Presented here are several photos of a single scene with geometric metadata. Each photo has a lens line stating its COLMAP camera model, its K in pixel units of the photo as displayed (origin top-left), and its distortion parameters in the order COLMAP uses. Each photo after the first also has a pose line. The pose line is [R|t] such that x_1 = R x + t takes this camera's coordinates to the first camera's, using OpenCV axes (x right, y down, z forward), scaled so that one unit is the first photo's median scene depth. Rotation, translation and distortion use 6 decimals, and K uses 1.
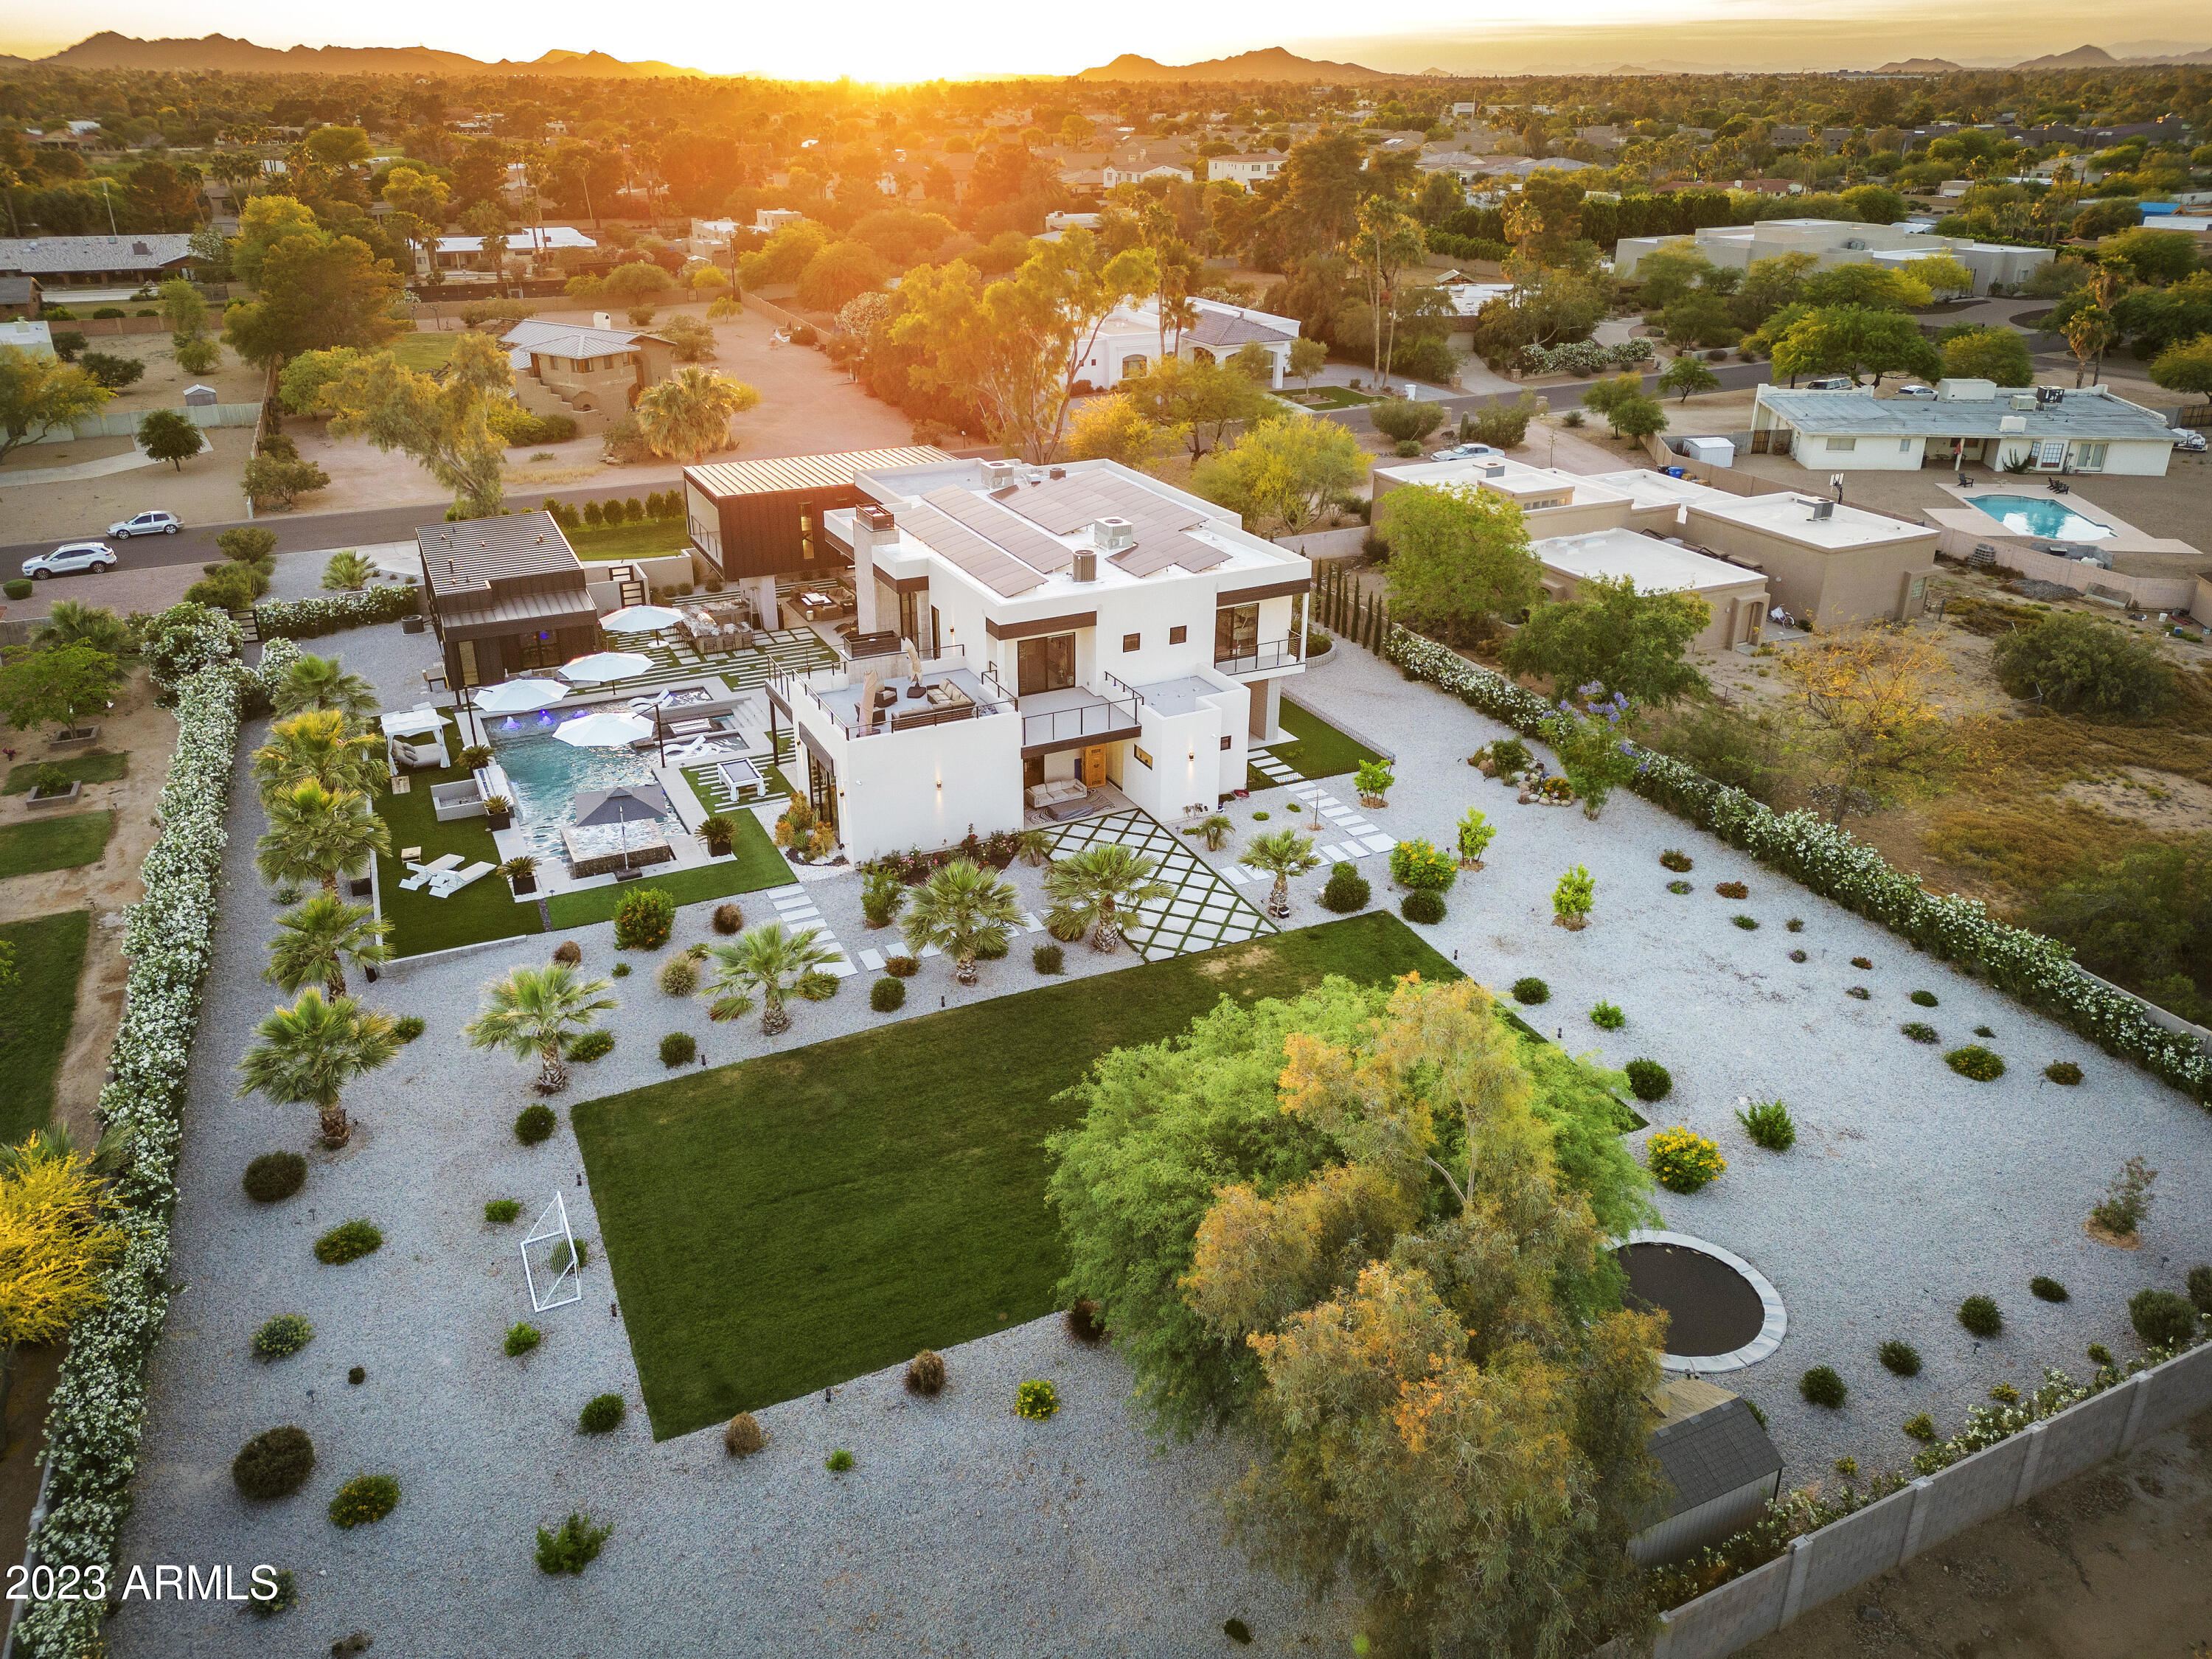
lens RADIAL K [[1579.9, 0, 1111.5], [0, 1579.9, 886.0], [0, 0, 1]] dist [0.055333, -0.066657]
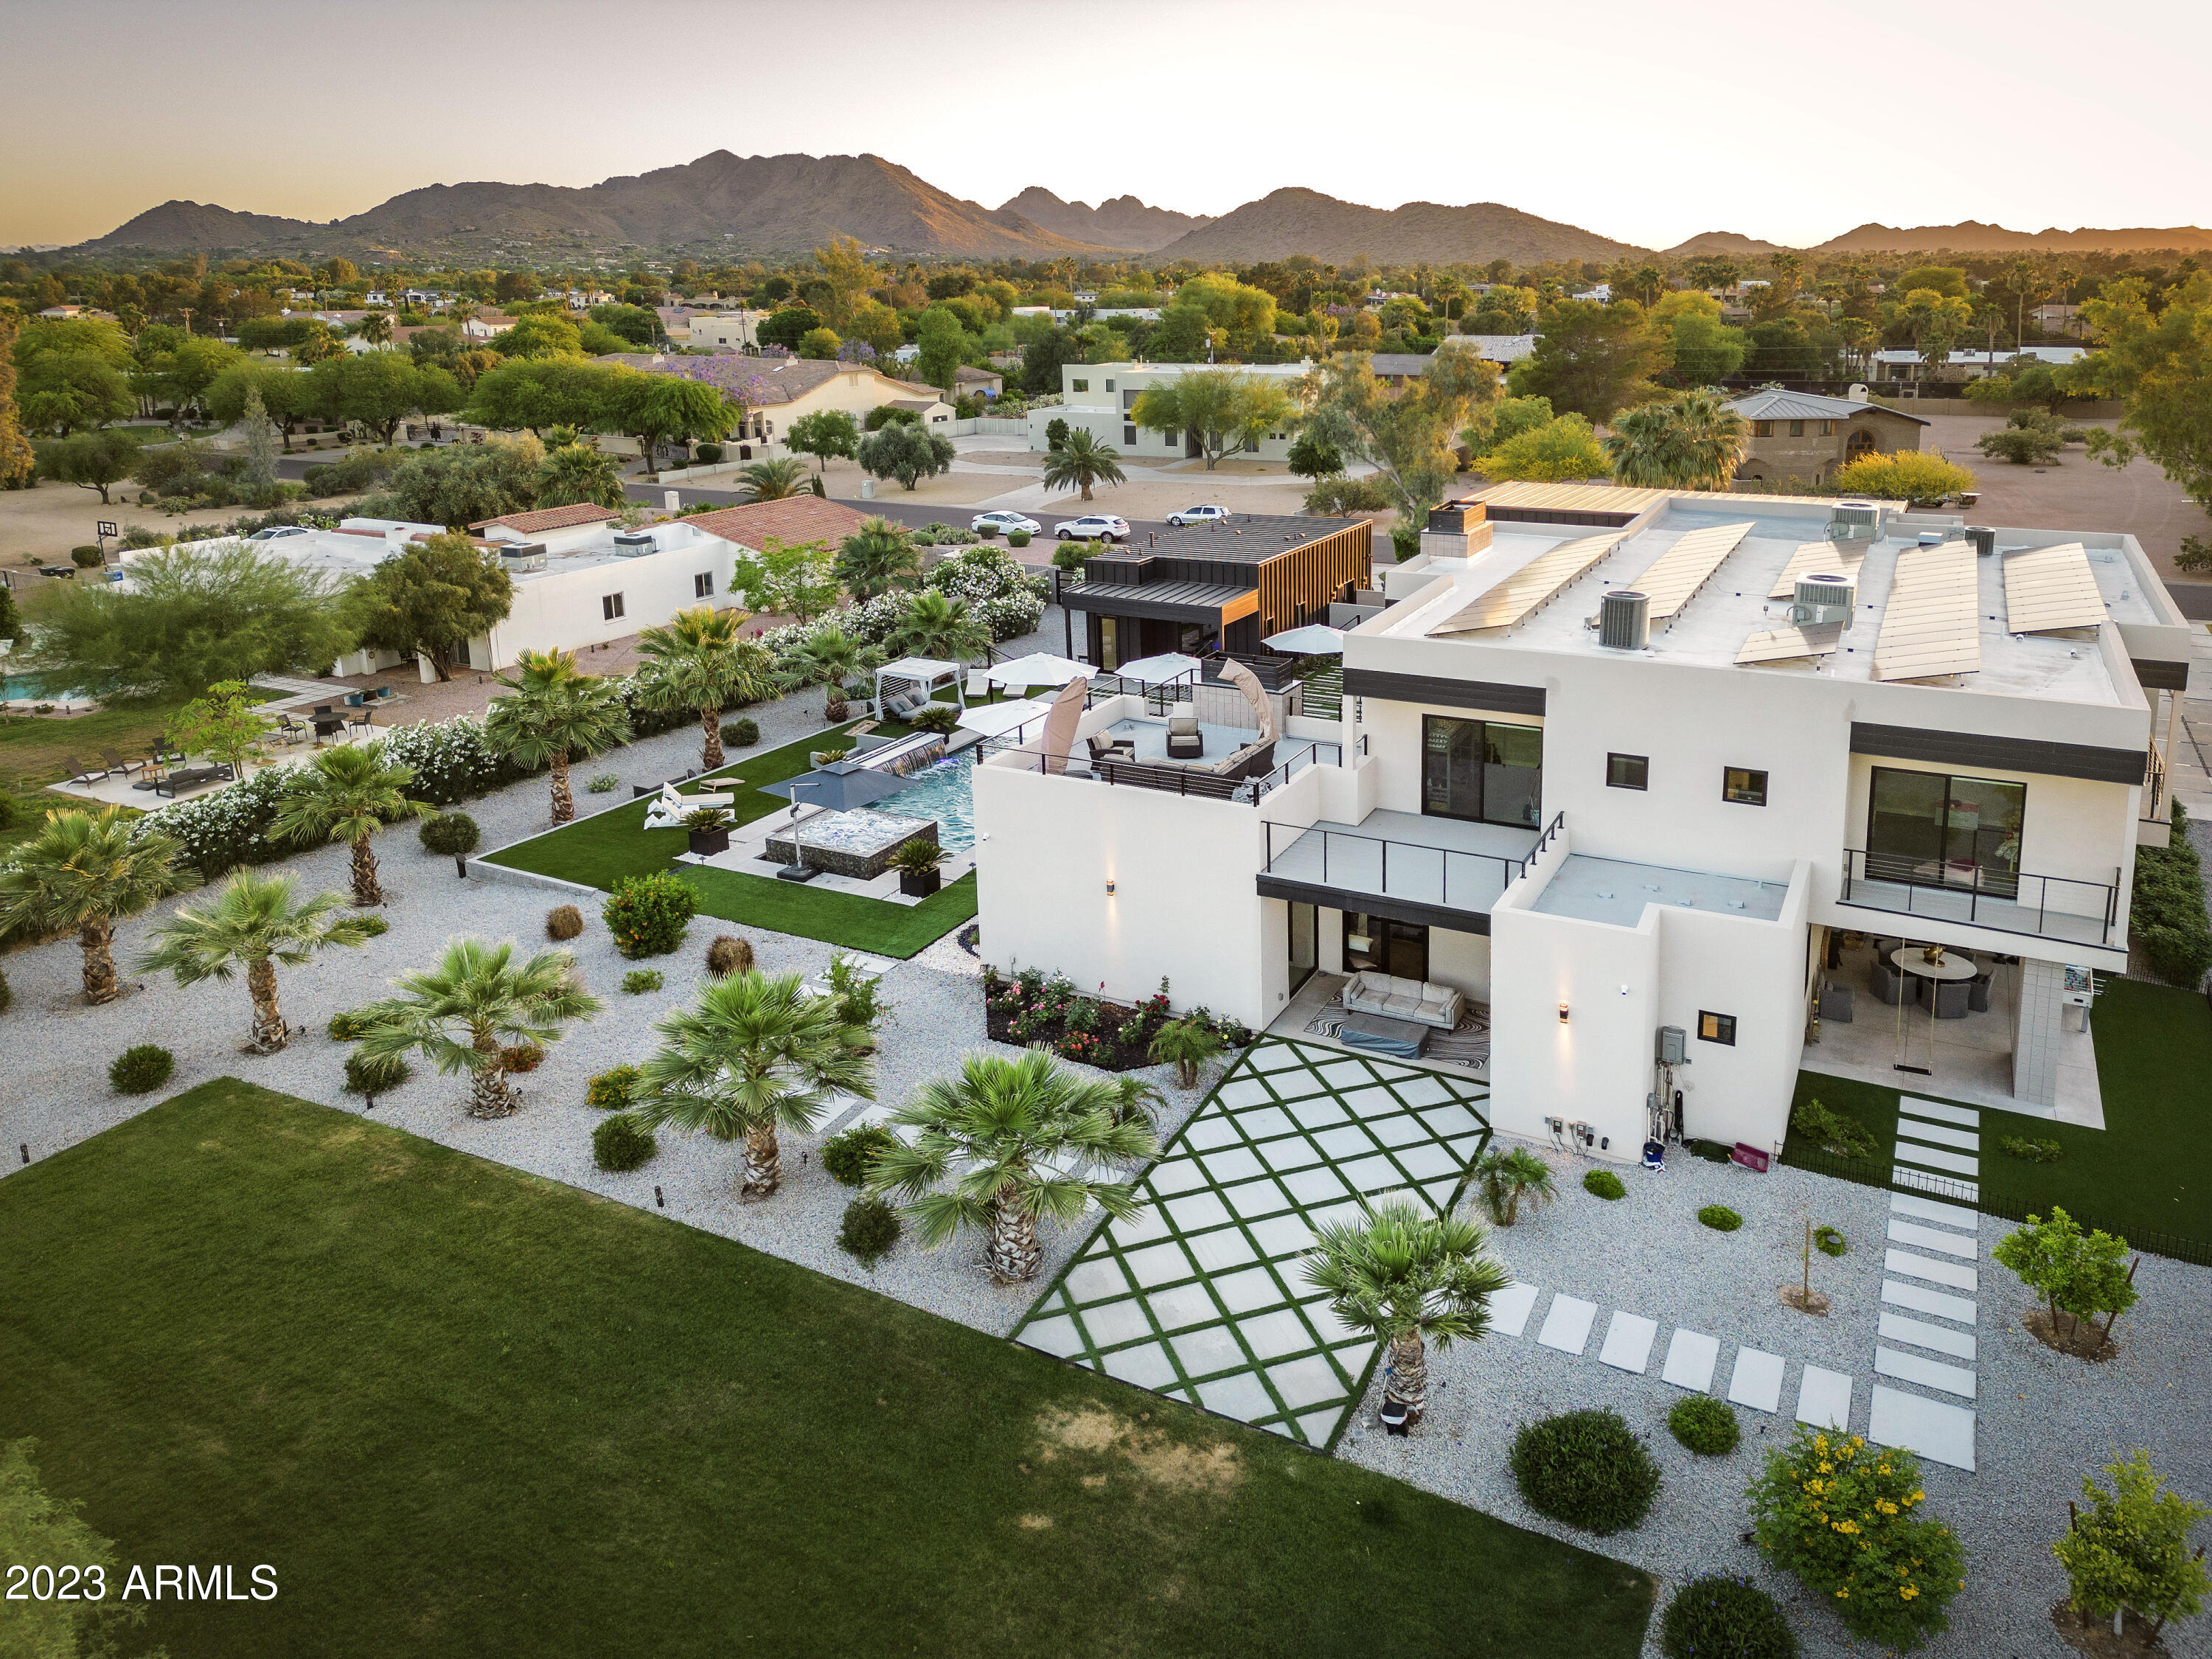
lens RADIAL K [[1606.3, 0, 1033.1], [0, 1606.3, 682.2], [0, 0, 1]] dist [0.049585, -0.037051]
pose [[0.609421, 0.205223, -0.765826, 0.293957], [-0.357195, 0.933407, -0.034115, -0.098735], [0.707826, 0.294340, 0.642142, 0.545690]]
